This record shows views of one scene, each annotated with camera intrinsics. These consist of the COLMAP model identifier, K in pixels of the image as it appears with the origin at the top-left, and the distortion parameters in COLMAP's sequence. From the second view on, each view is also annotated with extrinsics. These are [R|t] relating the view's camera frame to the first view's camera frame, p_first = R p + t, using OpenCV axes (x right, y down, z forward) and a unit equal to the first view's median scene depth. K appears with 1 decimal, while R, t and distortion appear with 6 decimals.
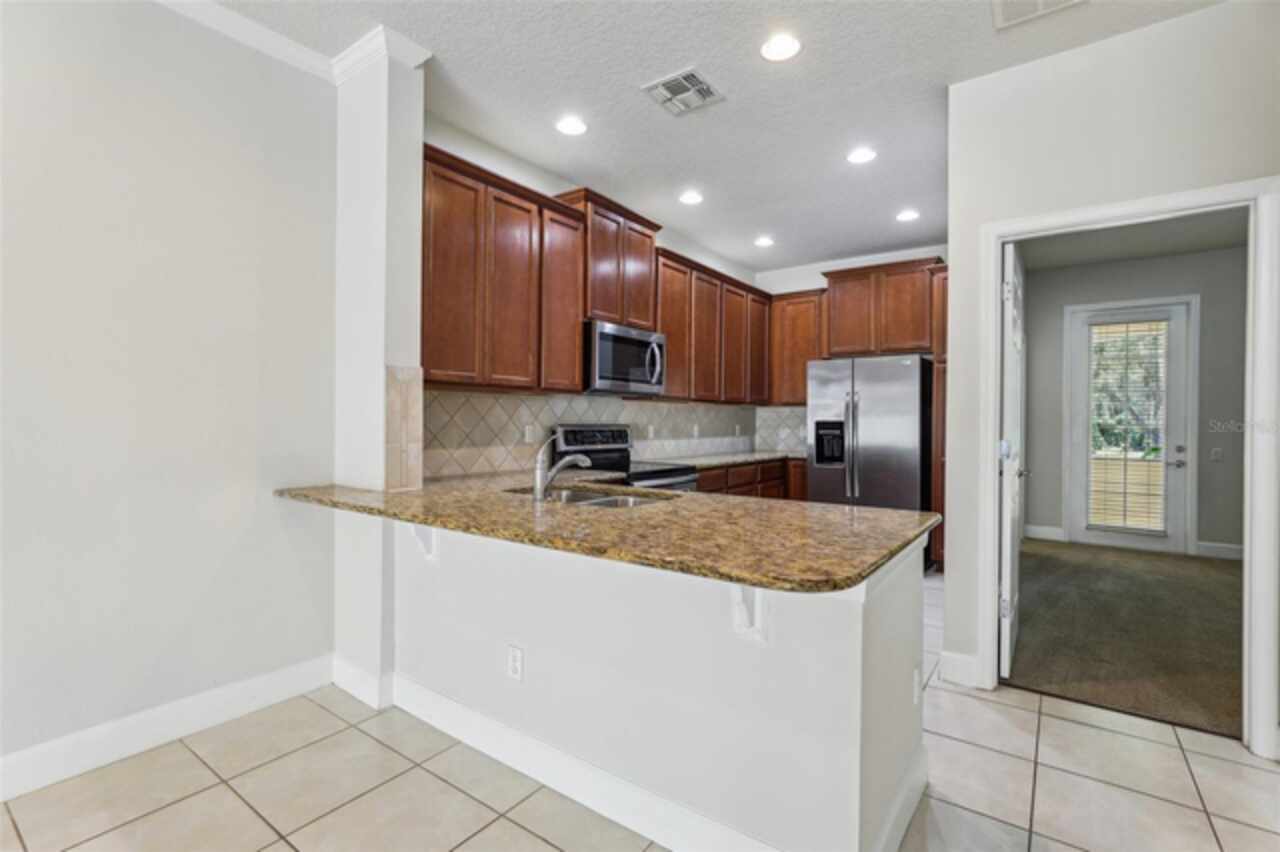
lens RADIAL K [[583.0, 0, 643.3], [0, 583.0, 423.1], [0, 0, 1]] dist [-0.020092, 0.008567]
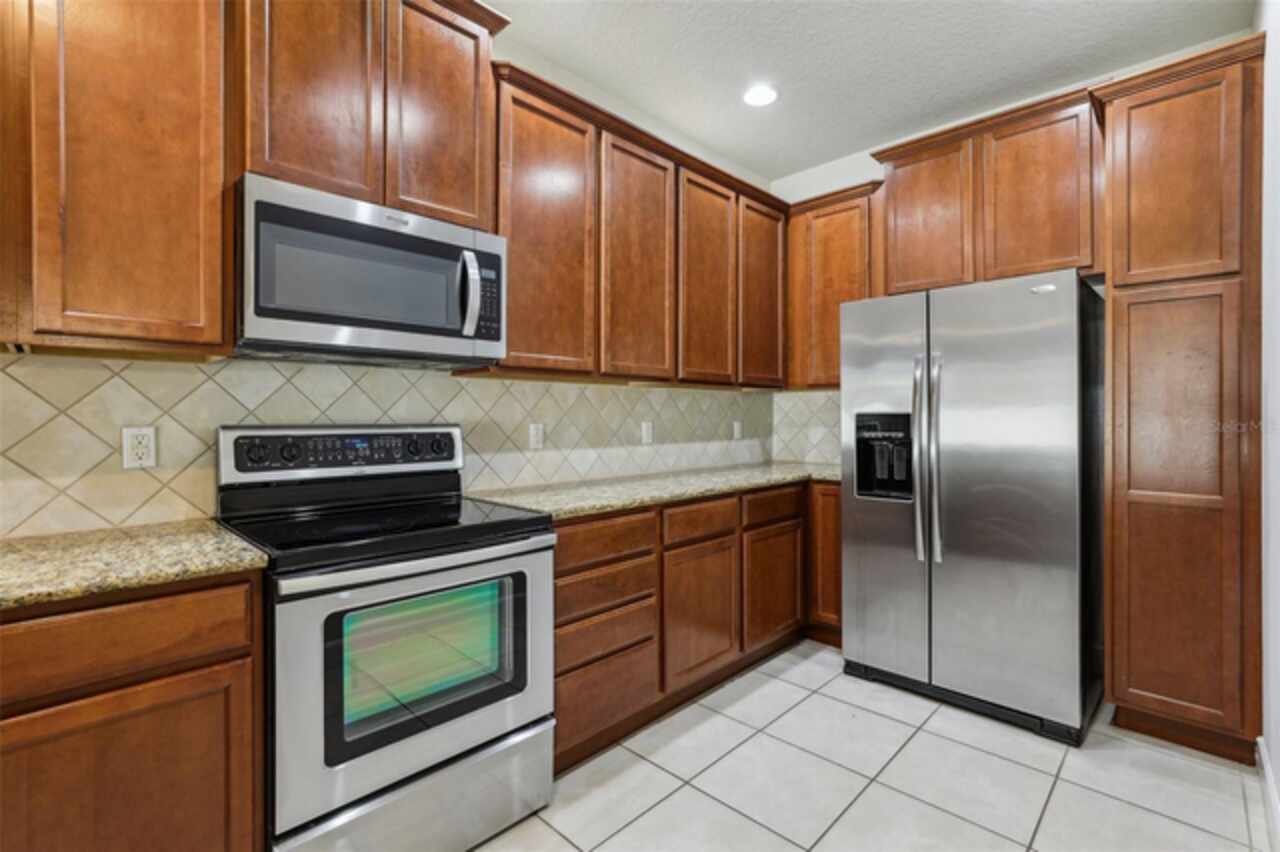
lens RADIAL K [[583.0, 0, 640.5], [0, 583.0, 417.5], [0, 0, 1]] dist [-0.020092, 0.008567]
pose [[0.989671, -0.005853, -0.143241, 0.189857], [0.005678, 0.999983, -0.001631, -0.000908], [0.143248, 0.000801, 0.989686, 0.477026]]
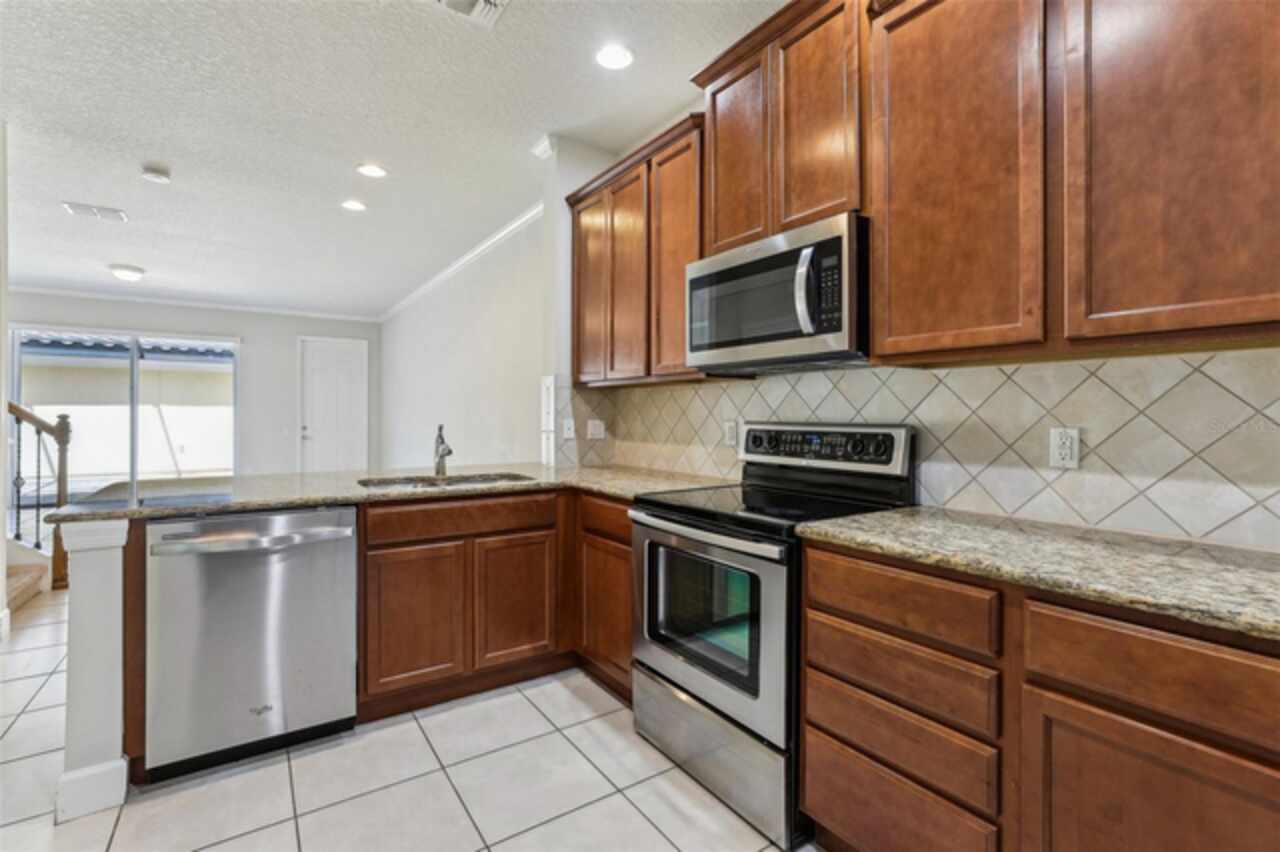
lens RADIAL K [[583.0, 0, 647.4], [0, 583.0, 416.1], [0, 0, 1]] dist [-0.020092, 0.008567]
pose [[-0.332031, -0.005013, -0.943255, 0.423662], [-0.008098, 0.999964, -0.002464, -0.000706], [0.943234, 0.006820, -0.332060, 0.884946]]
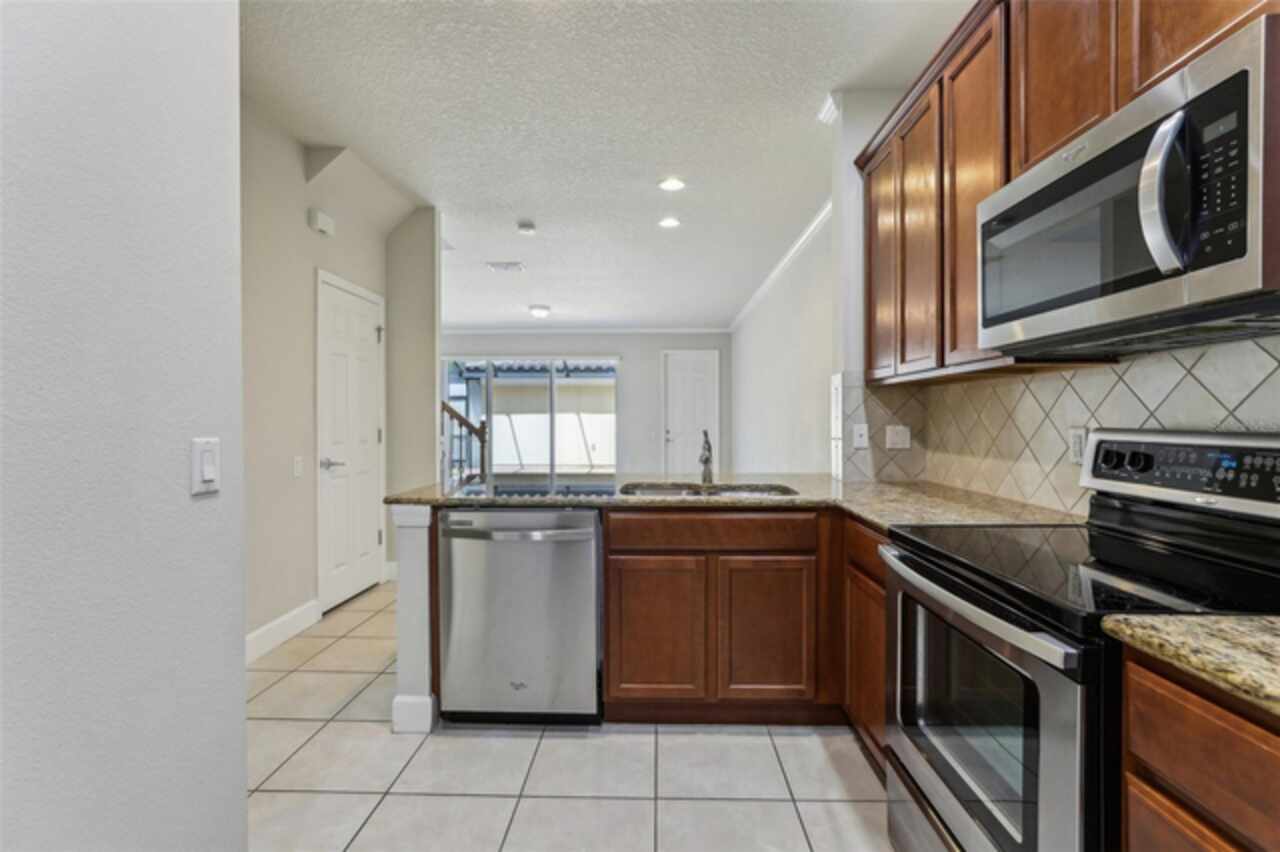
lens RADIAL K [[583.0, 0, 643.3], [0, 583.0, 424.2], [0, 0, 1]] dist [-0.020092, 0.008567]
pose [[-0.824468, -0.000711, -0.565908, 0.303660], [-0.005787, 0.999958, 0.007175, -0.001160], [0.565879, 0.009191, -0.824437, 0.923327]]
